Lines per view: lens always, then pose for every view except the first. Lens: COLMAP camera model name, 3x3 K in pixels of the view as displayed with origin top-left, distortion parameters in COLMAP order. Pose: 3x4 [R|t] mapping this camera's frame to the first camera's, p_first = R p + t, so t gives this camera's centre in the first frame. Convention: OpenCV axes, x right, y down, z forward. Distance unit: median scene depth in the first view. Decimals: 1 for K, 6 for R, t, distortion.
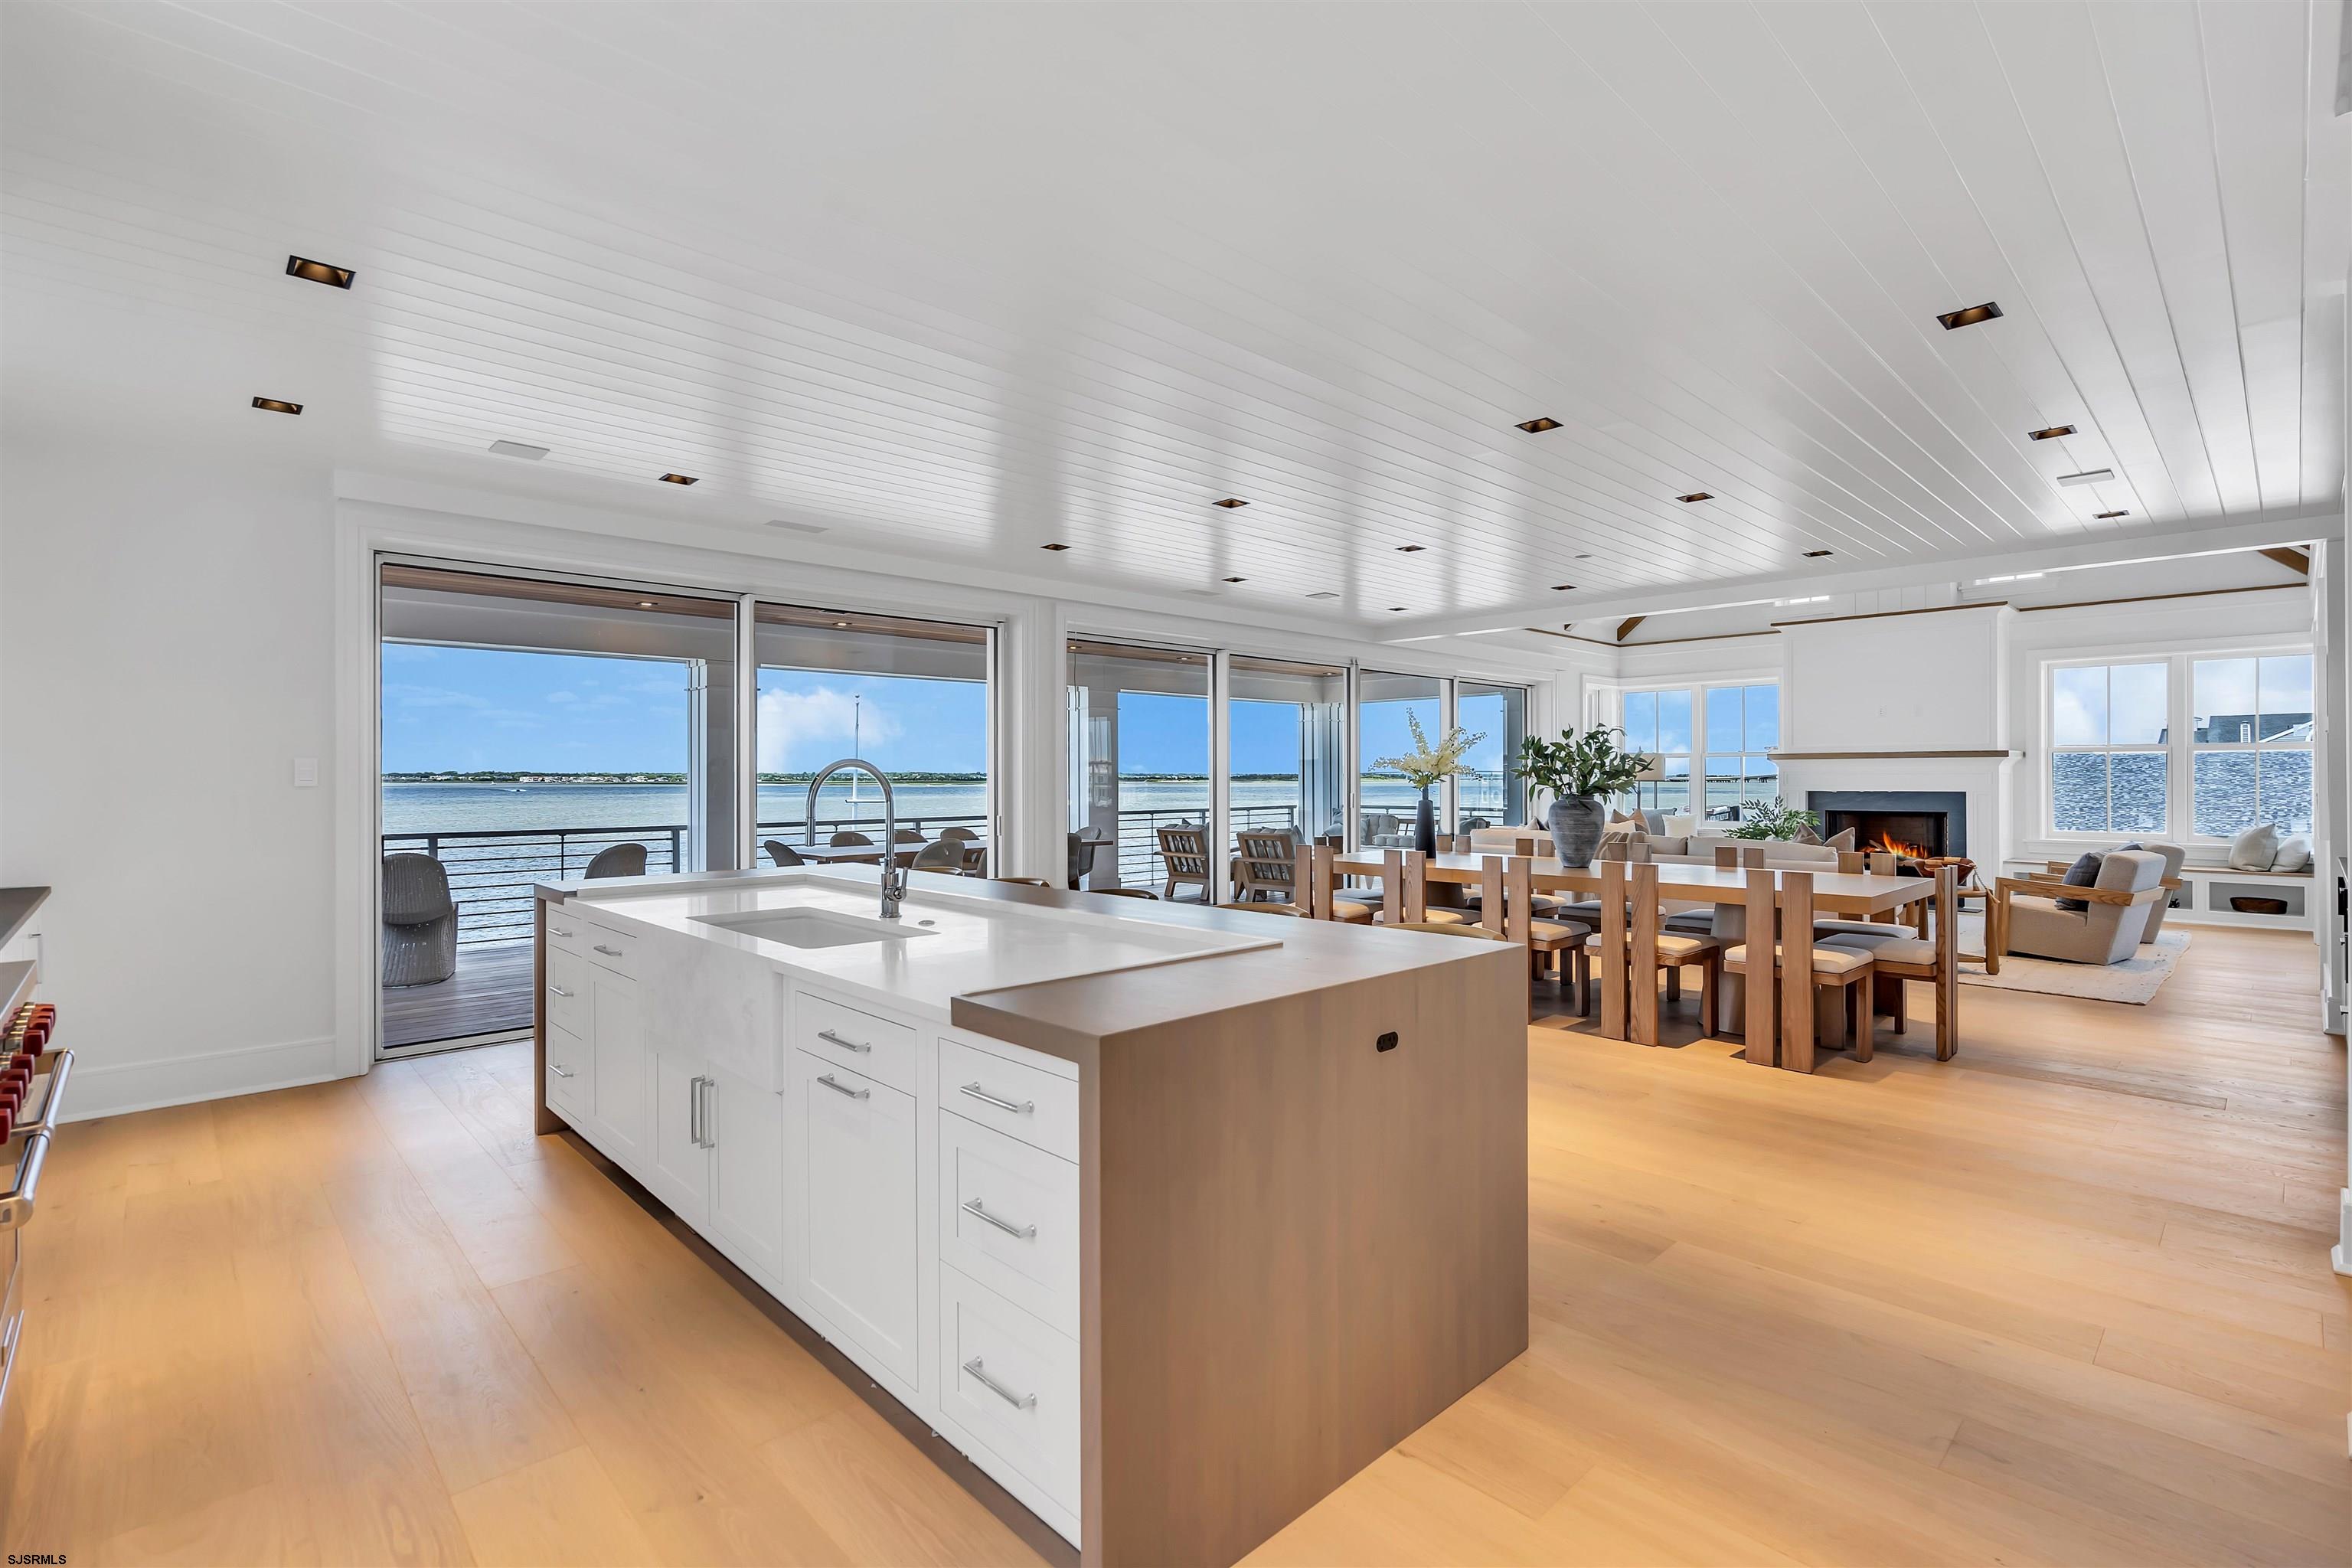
lens RADIAL K [[1068.9, 0, 1173.3], [0, 1068.9, 776.1], [0, 0, 1]] dist [-0.004116, -0.000906]
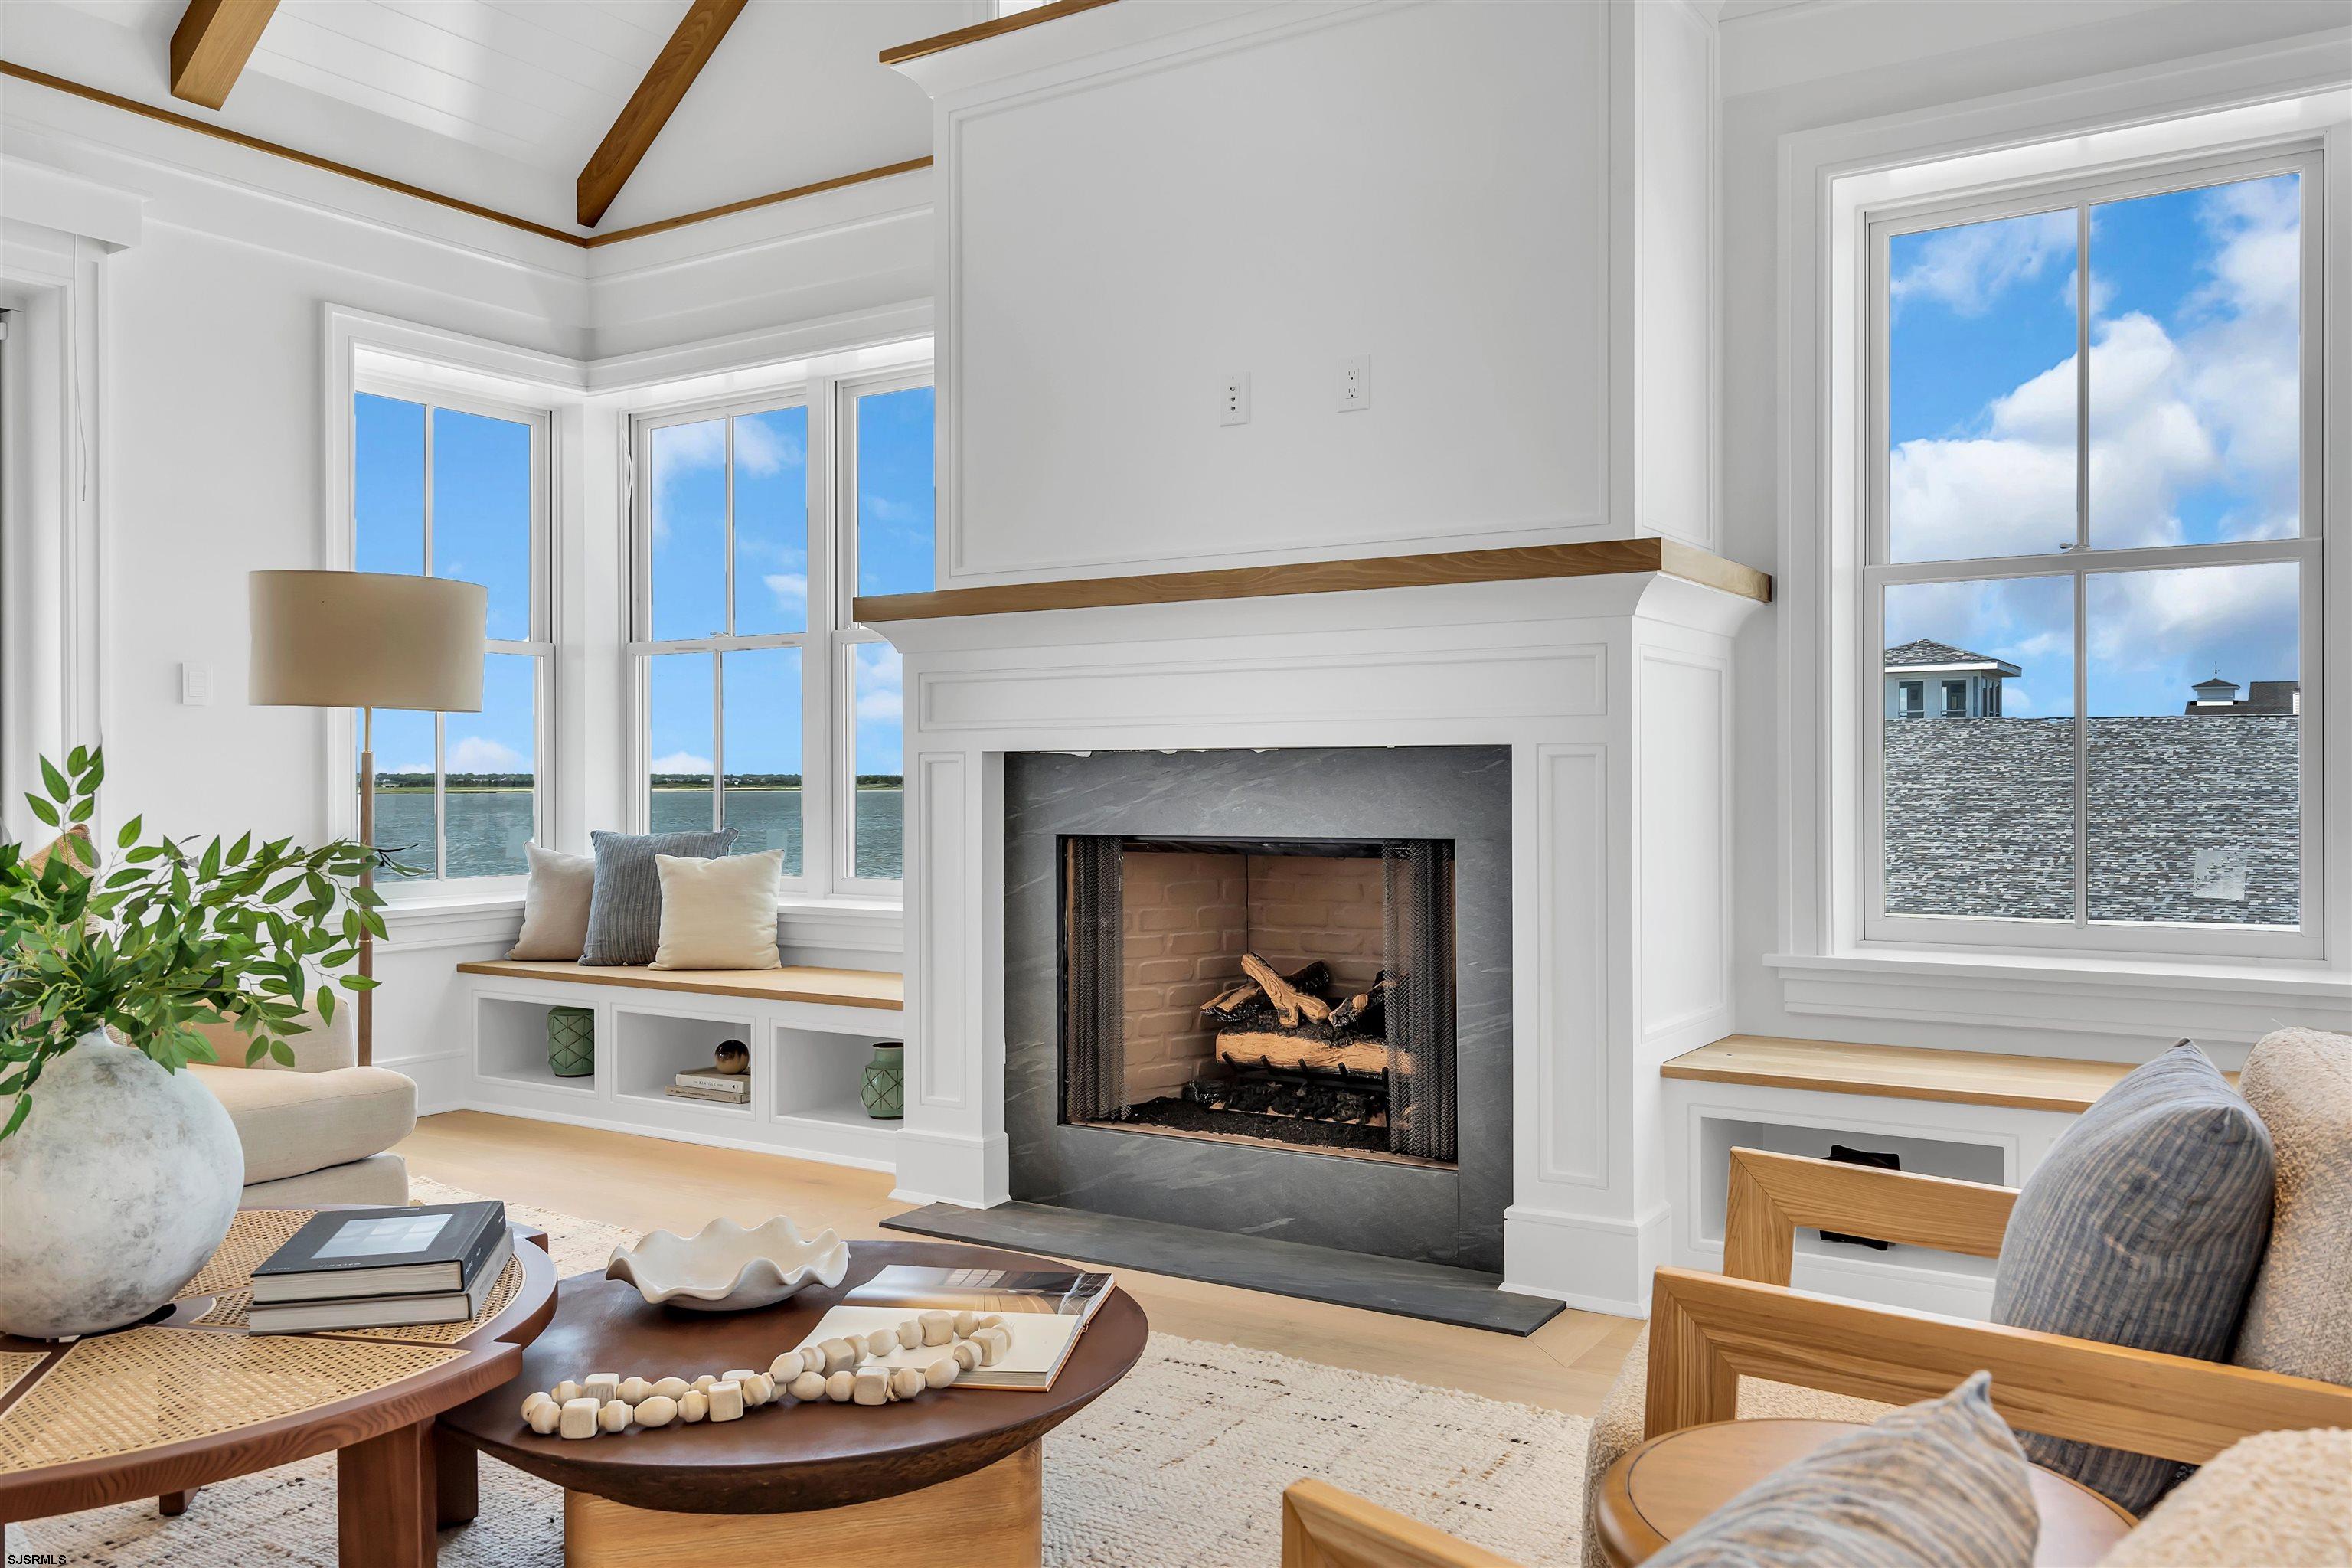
lens RADIAL K [[1800.2, 0, 1167.8], [0, 1800.2, 779.3], [0, 0, 1]] dist [-0.004324, -0.001713]
pose [[0.972617, 0.001397, 0.232411, 0.598144], [-0.001601, 0.999998, 0.000691, 0.022019], [-0.232410, -0.001044, 0.972617, 0.672349]]
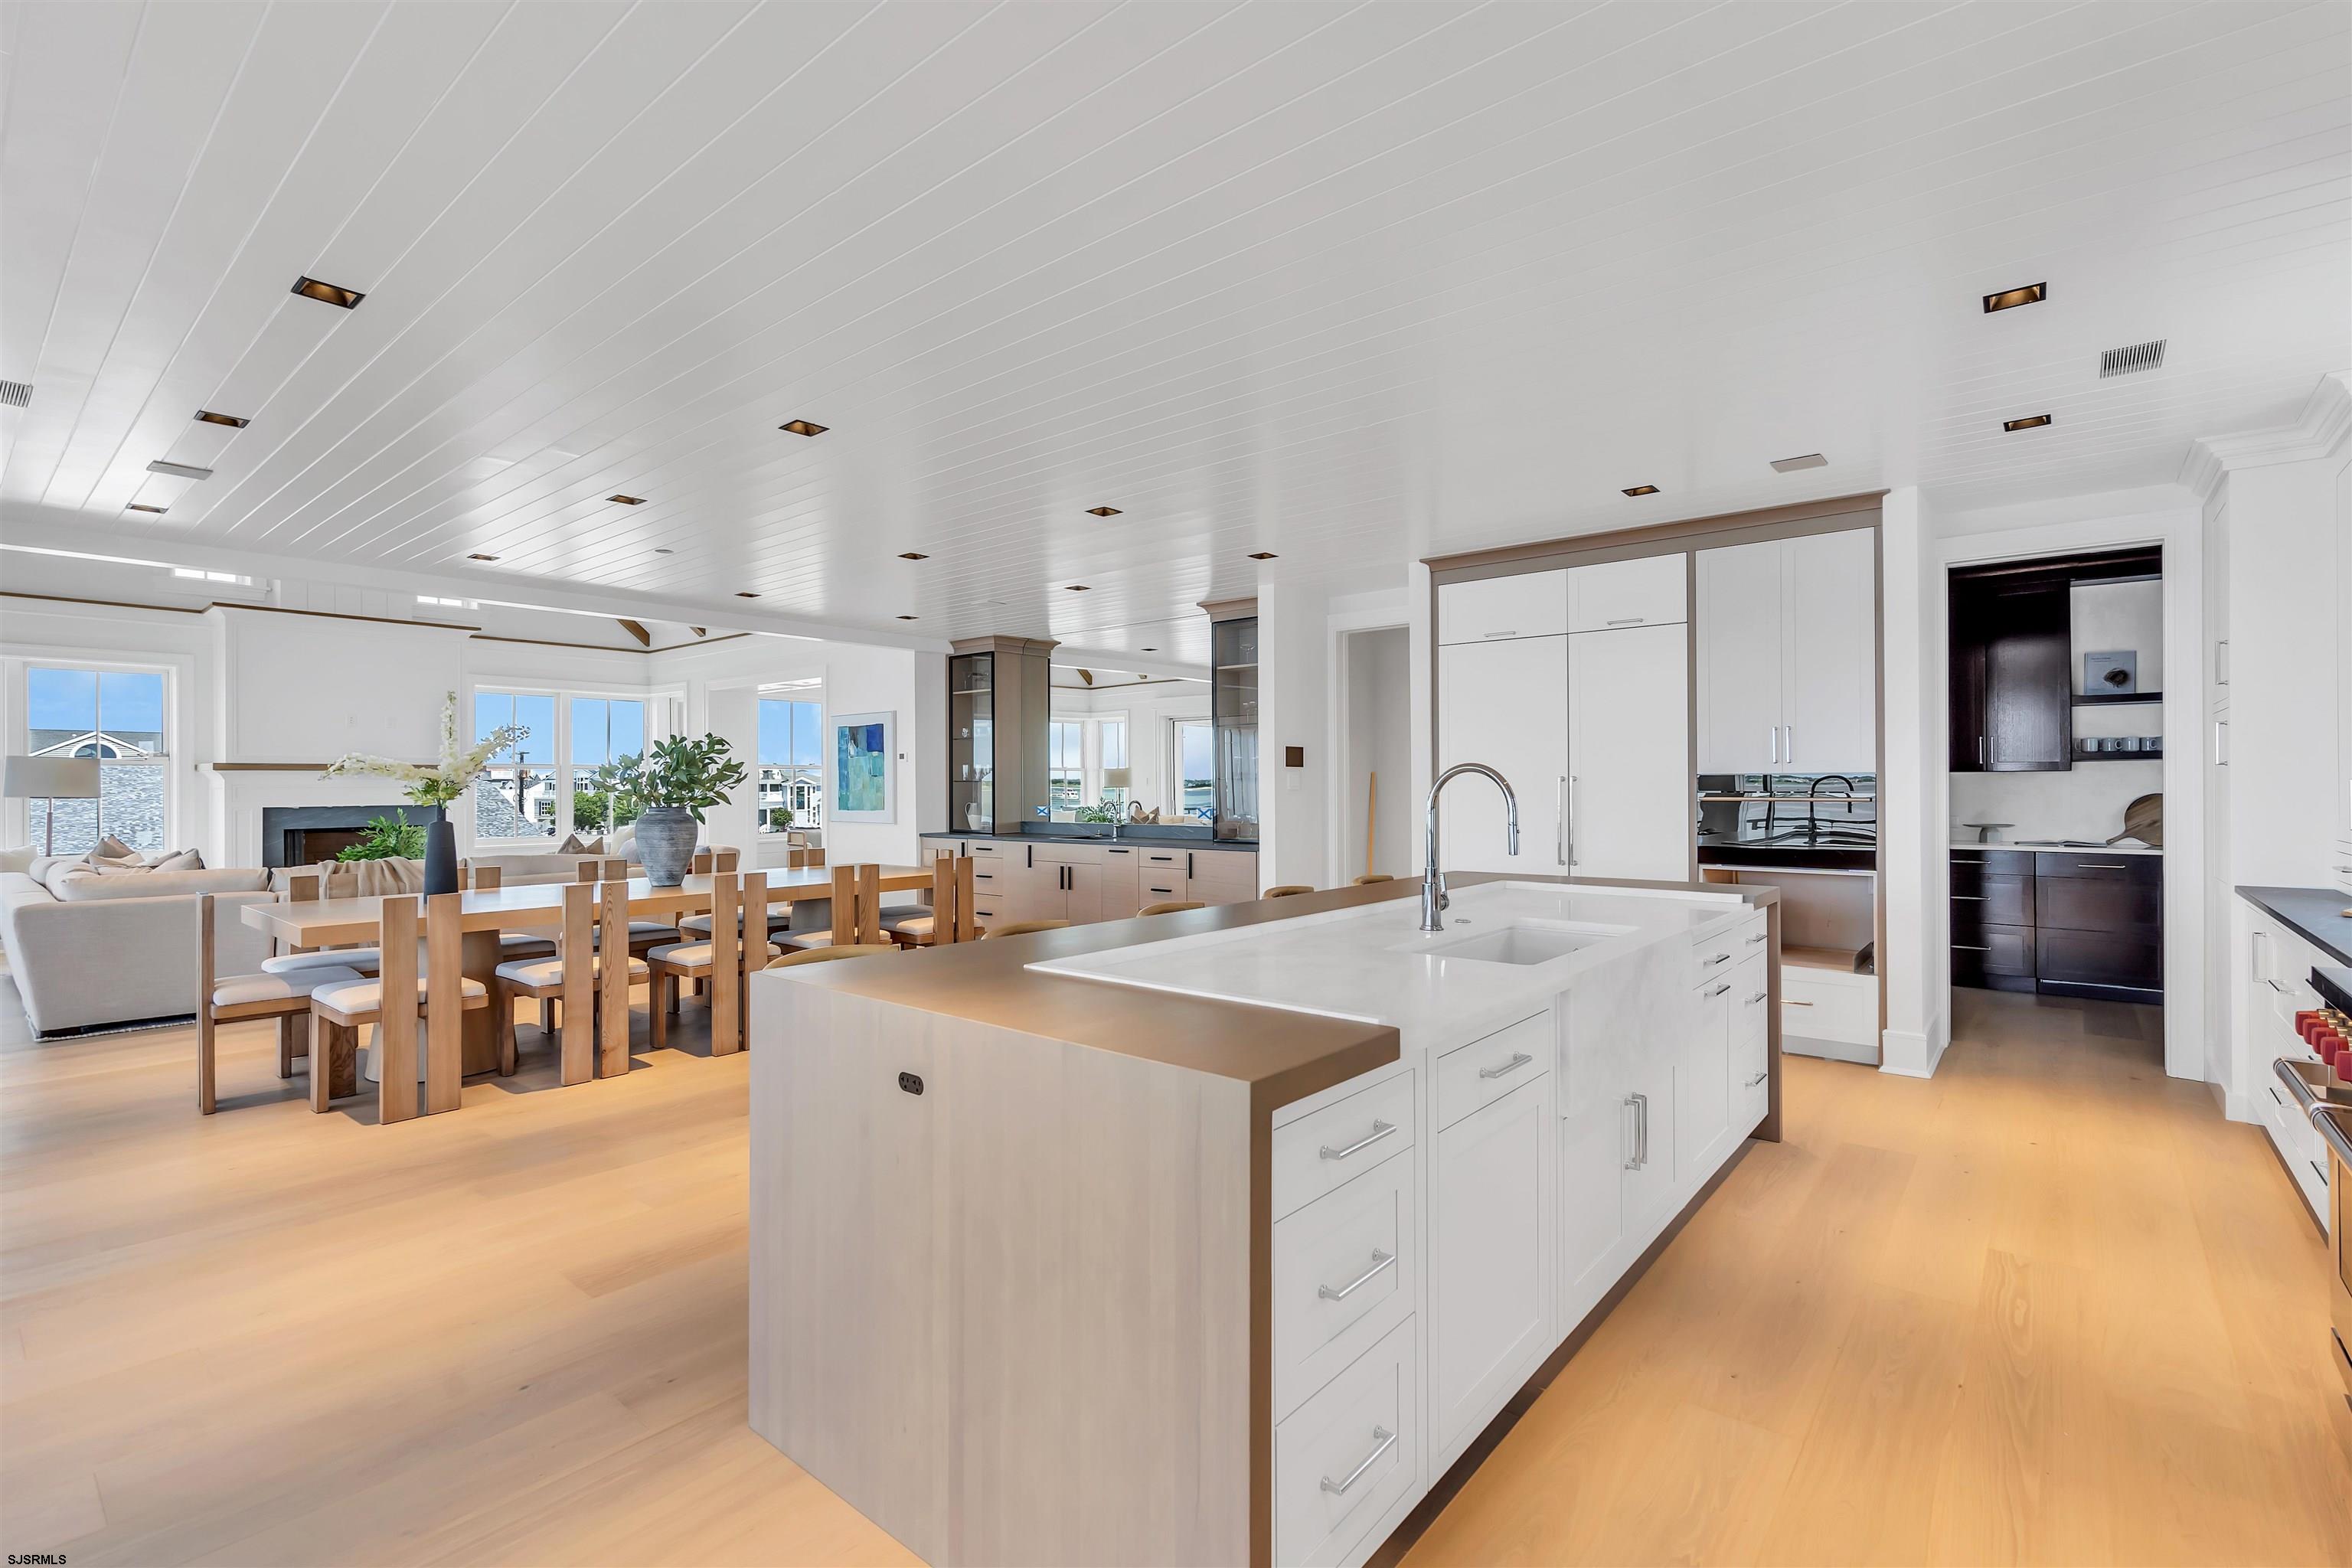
lens RADIAL K [[1068.9, 0, 1185.1], [0, 1068.9, 787.2], [0, 0, 1]] dist [-0.004116, -0.000906]
pose [[-0.110710, 0.000870, 0.993852, -0.362139], [0.004535, 0.999990, -0.000370, 0.001361], [-0.993842, 0.004466, -0.110712, 0.406208]]
